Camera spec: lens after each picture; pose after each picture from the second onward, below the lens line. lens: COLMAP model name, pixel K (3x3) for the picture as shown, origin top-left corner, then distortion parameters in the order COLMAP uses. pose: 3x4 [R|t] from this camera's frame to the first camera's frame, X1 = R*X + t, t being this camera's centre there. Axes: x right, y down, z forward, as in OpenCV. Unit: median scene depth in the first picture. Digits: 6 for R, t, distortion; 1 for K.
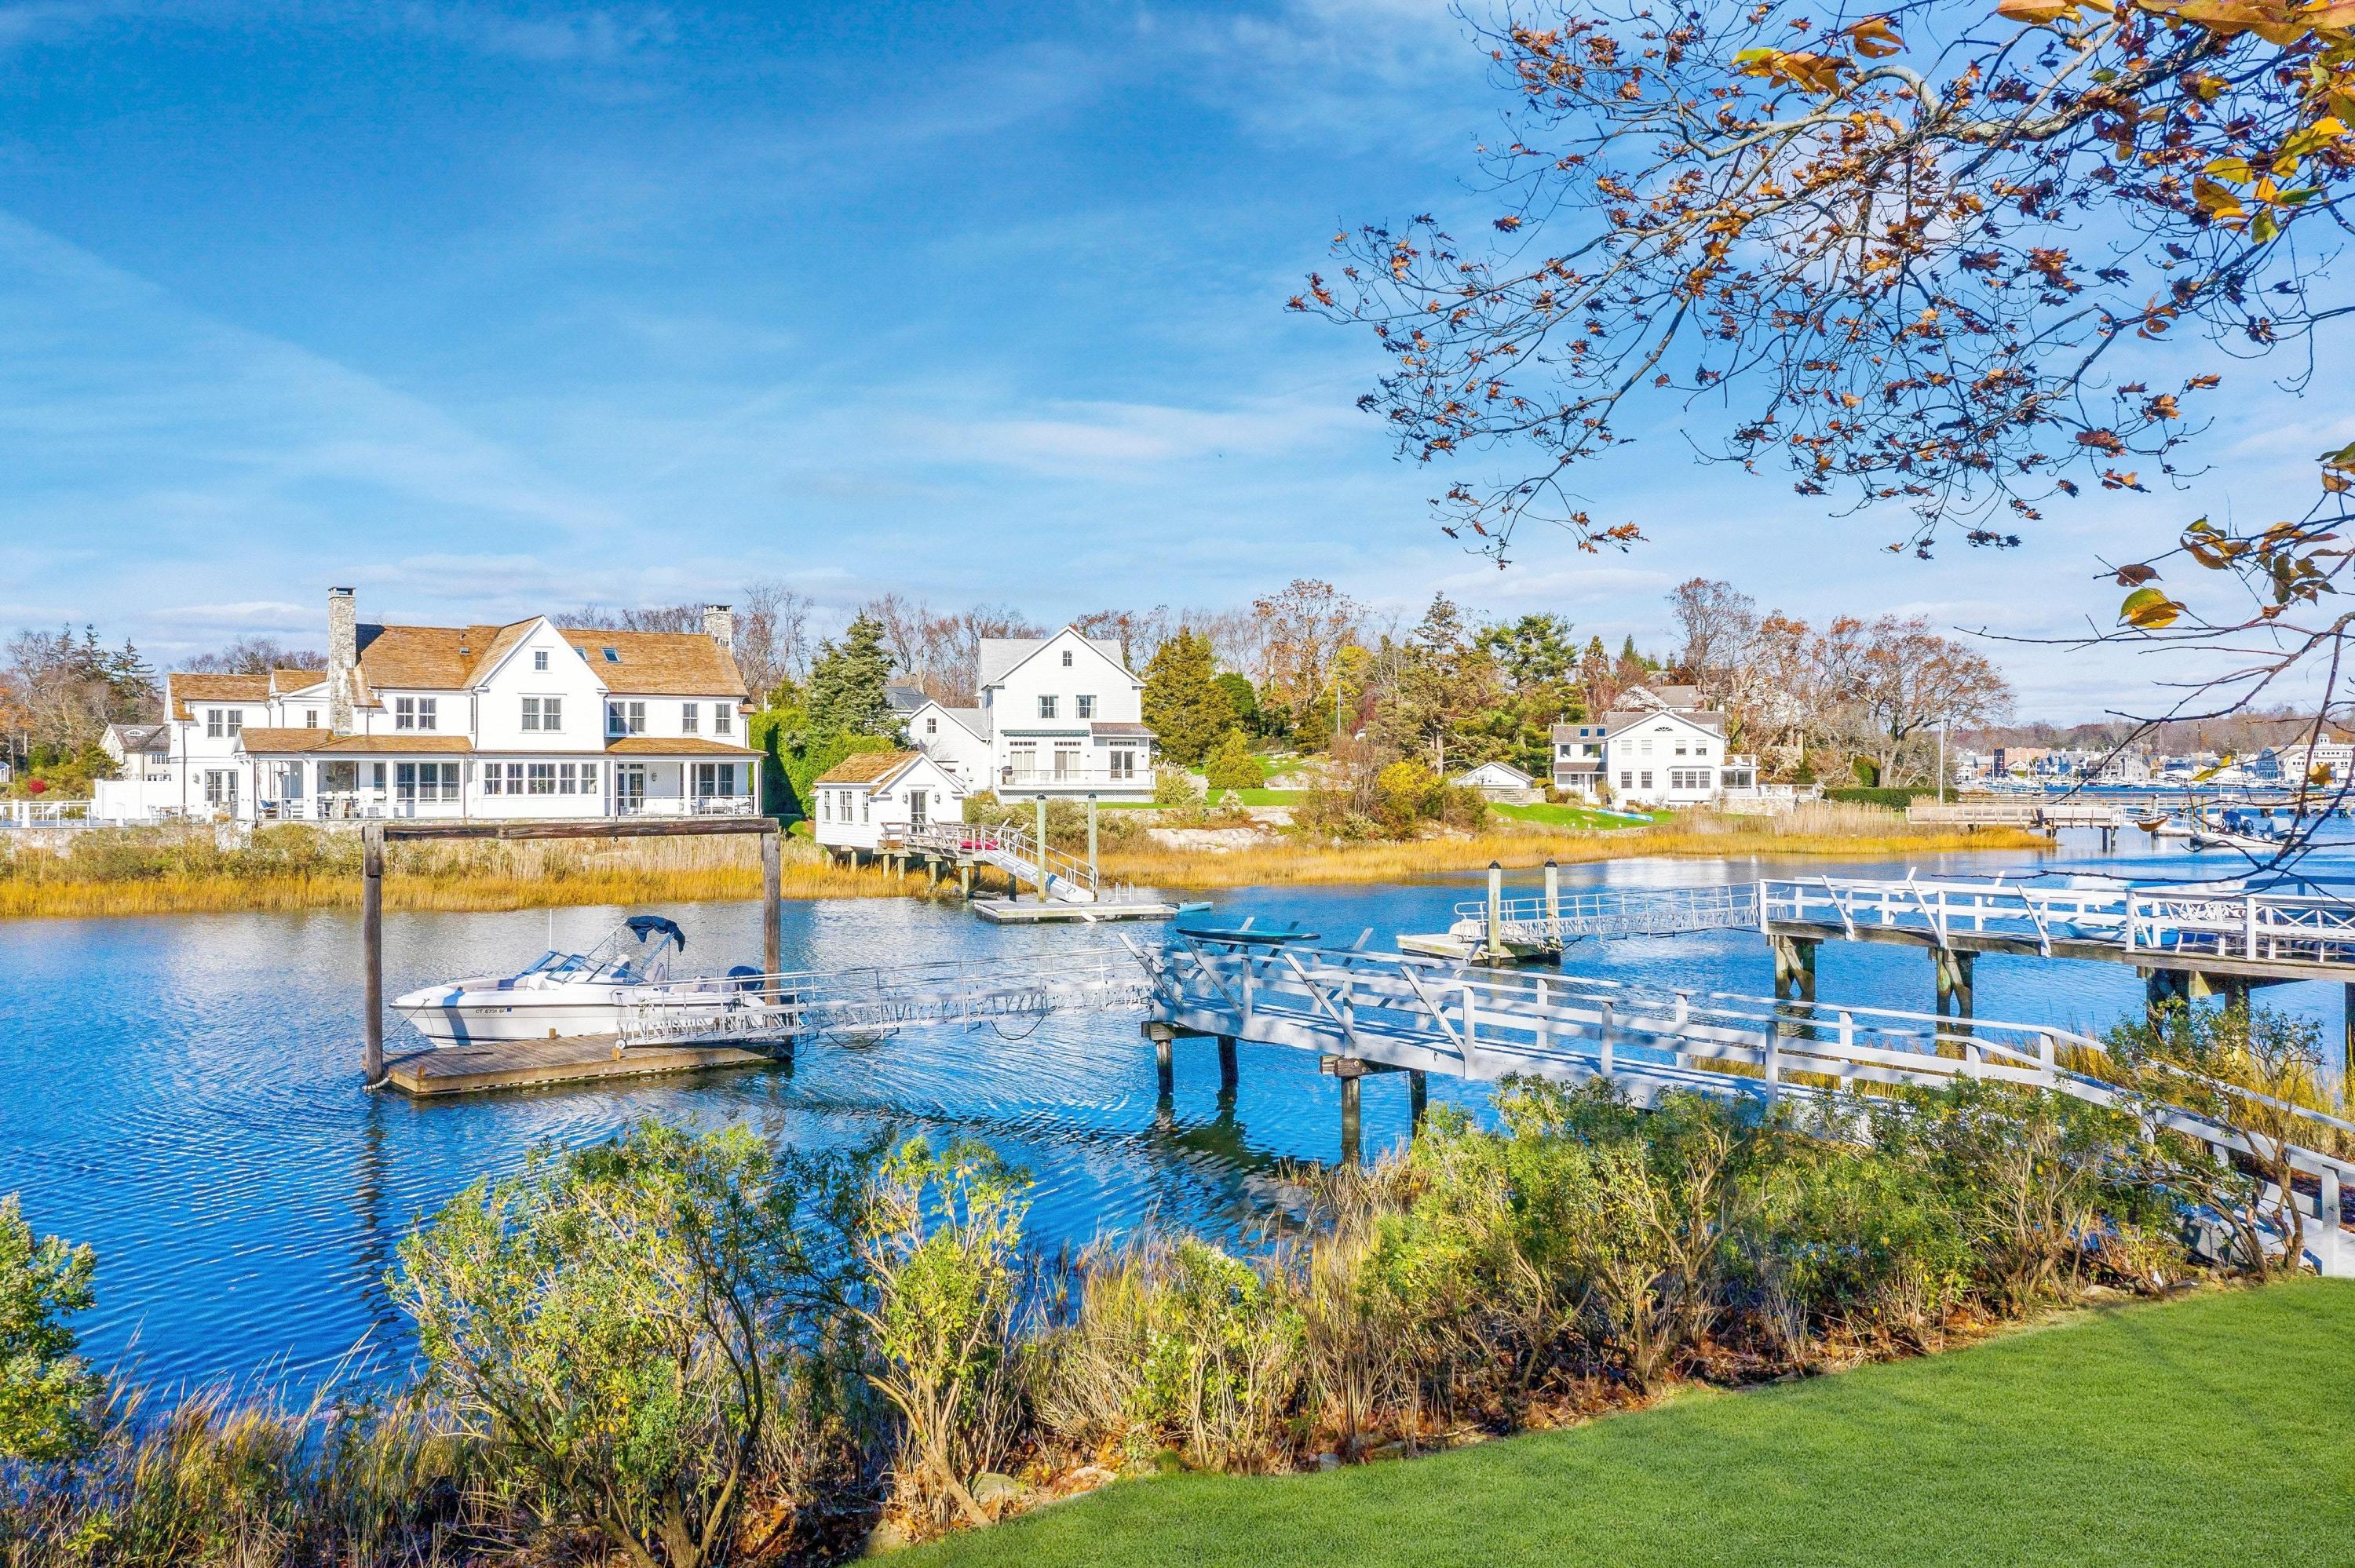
lens RADIAL K [[1935.5, 0, 1185.8], [0, 1935.5, 792.5], [0, 0, 1]] dist [0.039750, 0.007343]
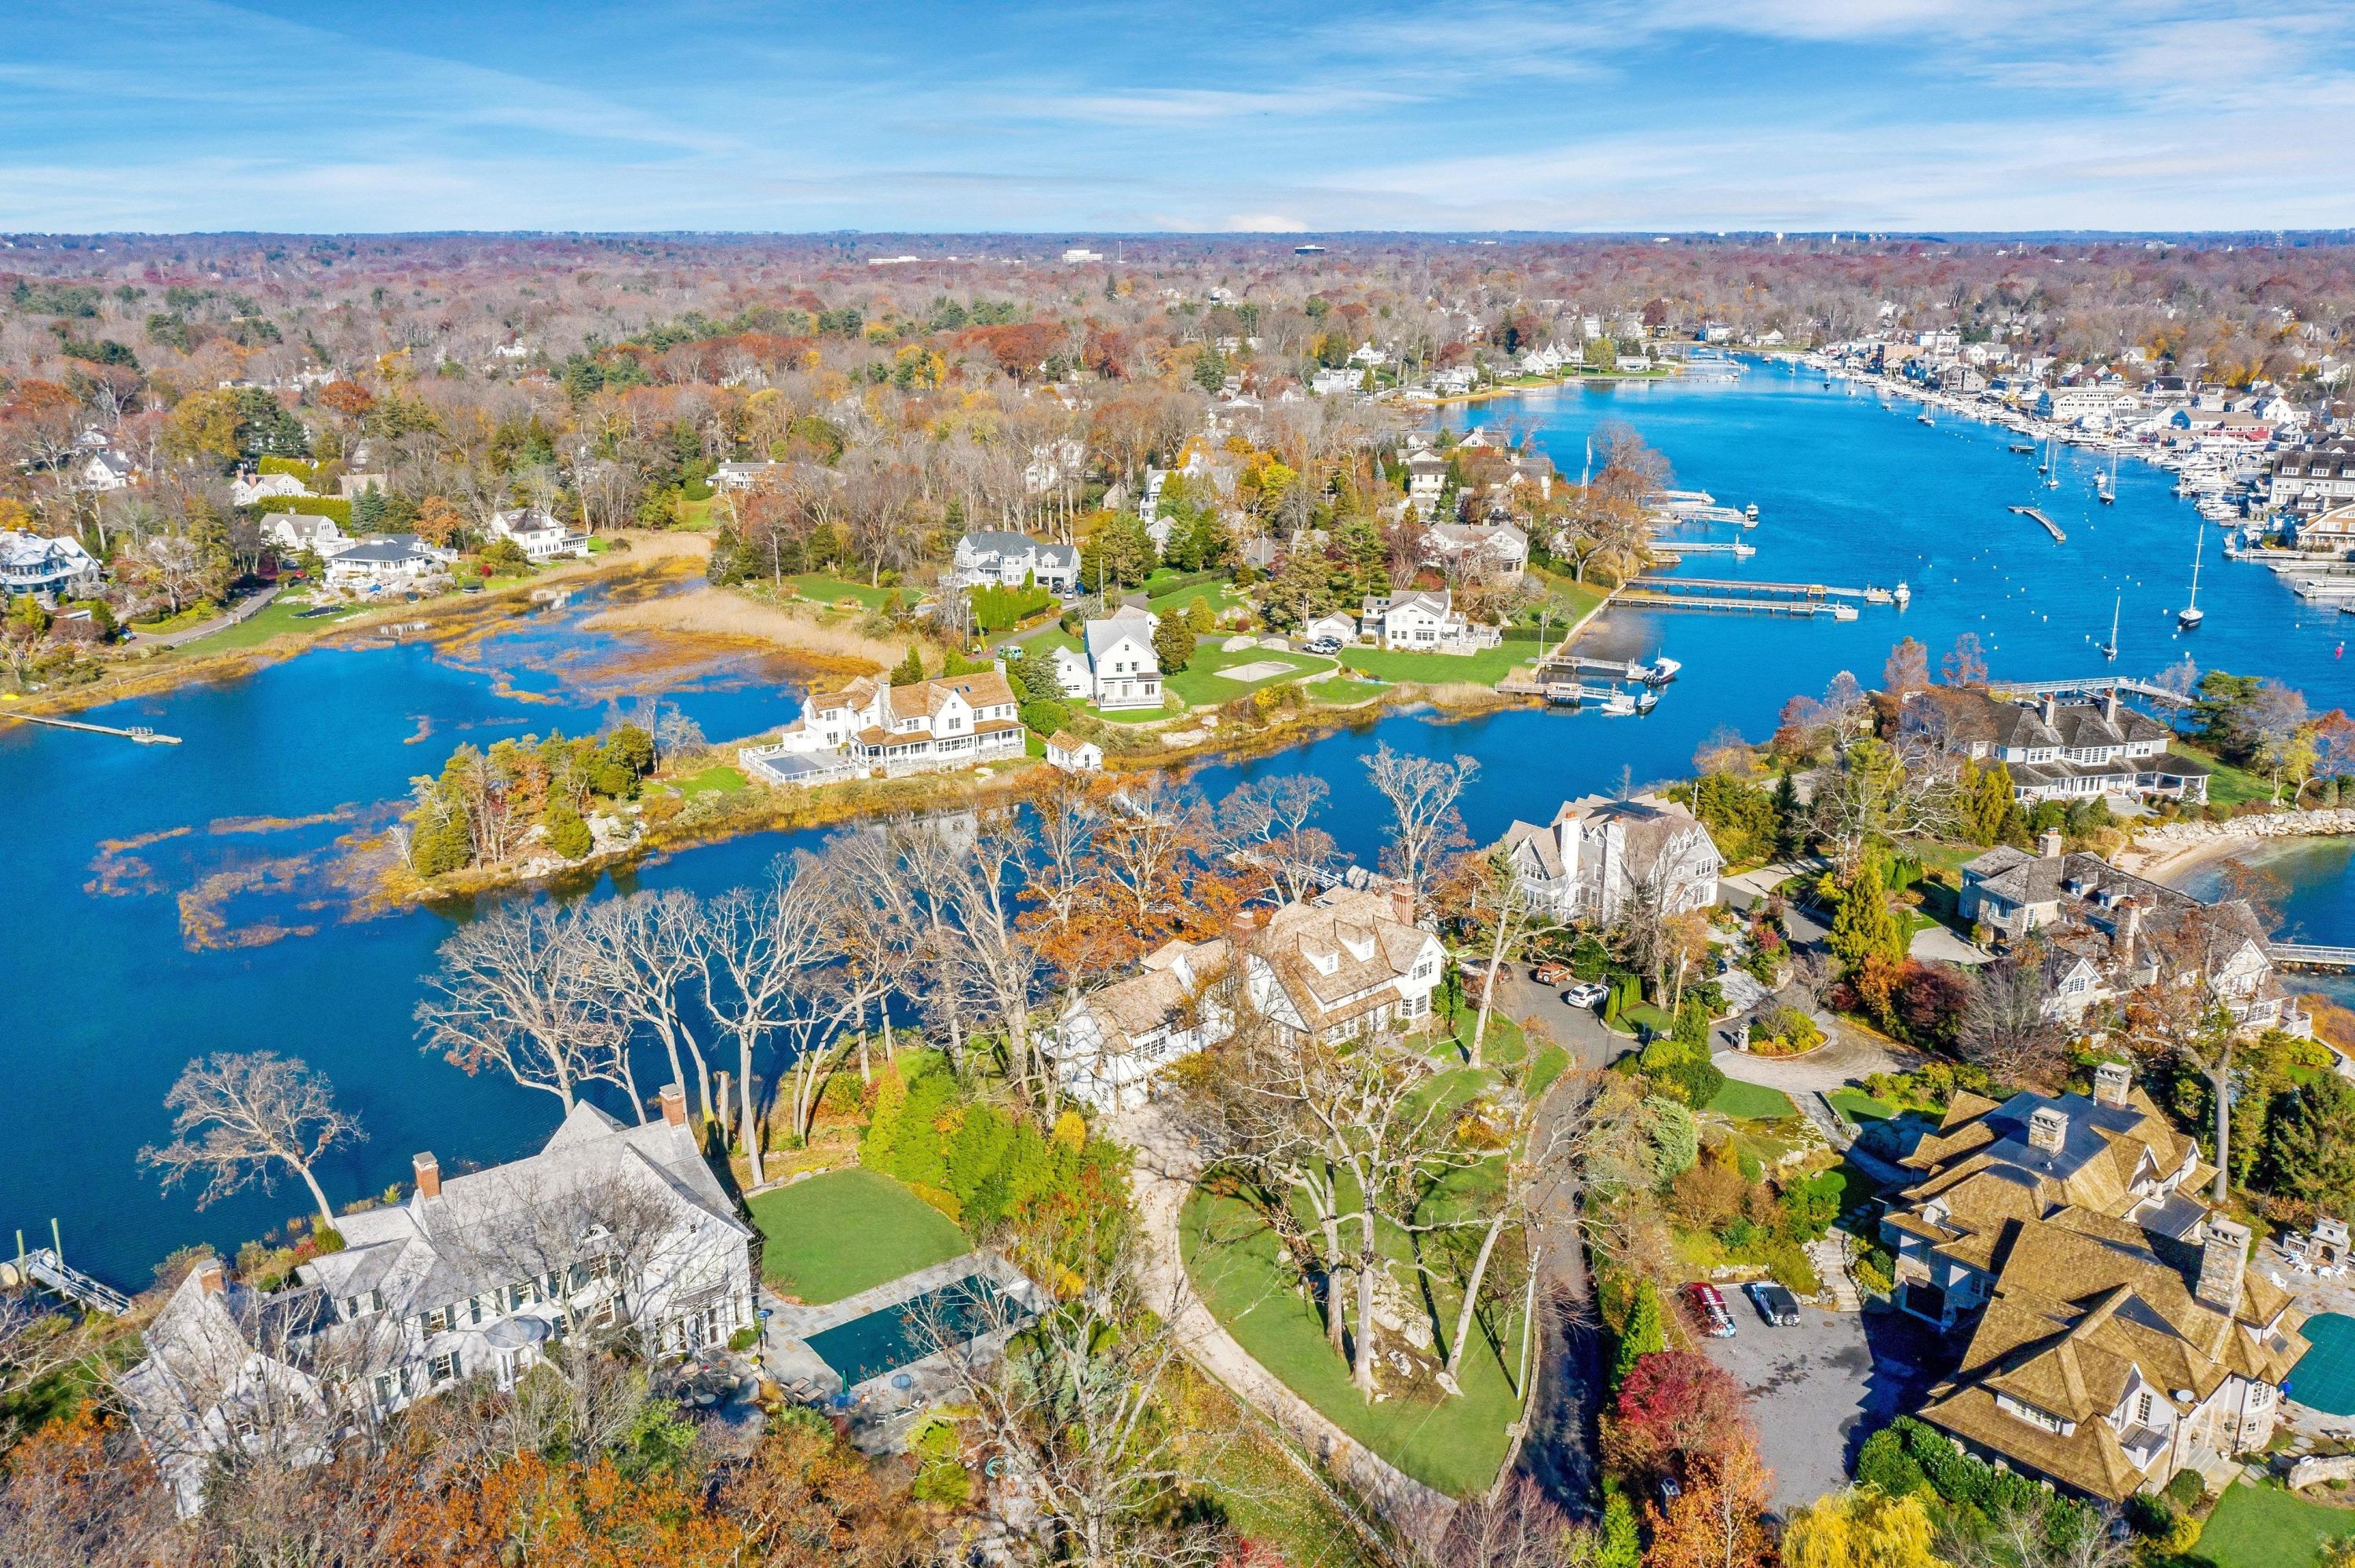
lens RADIAL K [[1935.5, 0, 1176.7], [0, 1935.5, 779.6], [0, 0, 1]] dist [0.039750, 0.007343]
pose [[0.999798, 0.003674, -0.019781, 0.051181], [0.001881, 0.961807, 0.273721, -0.583718], [0.020031, -0.273702, 0.961606, -1.417237]]
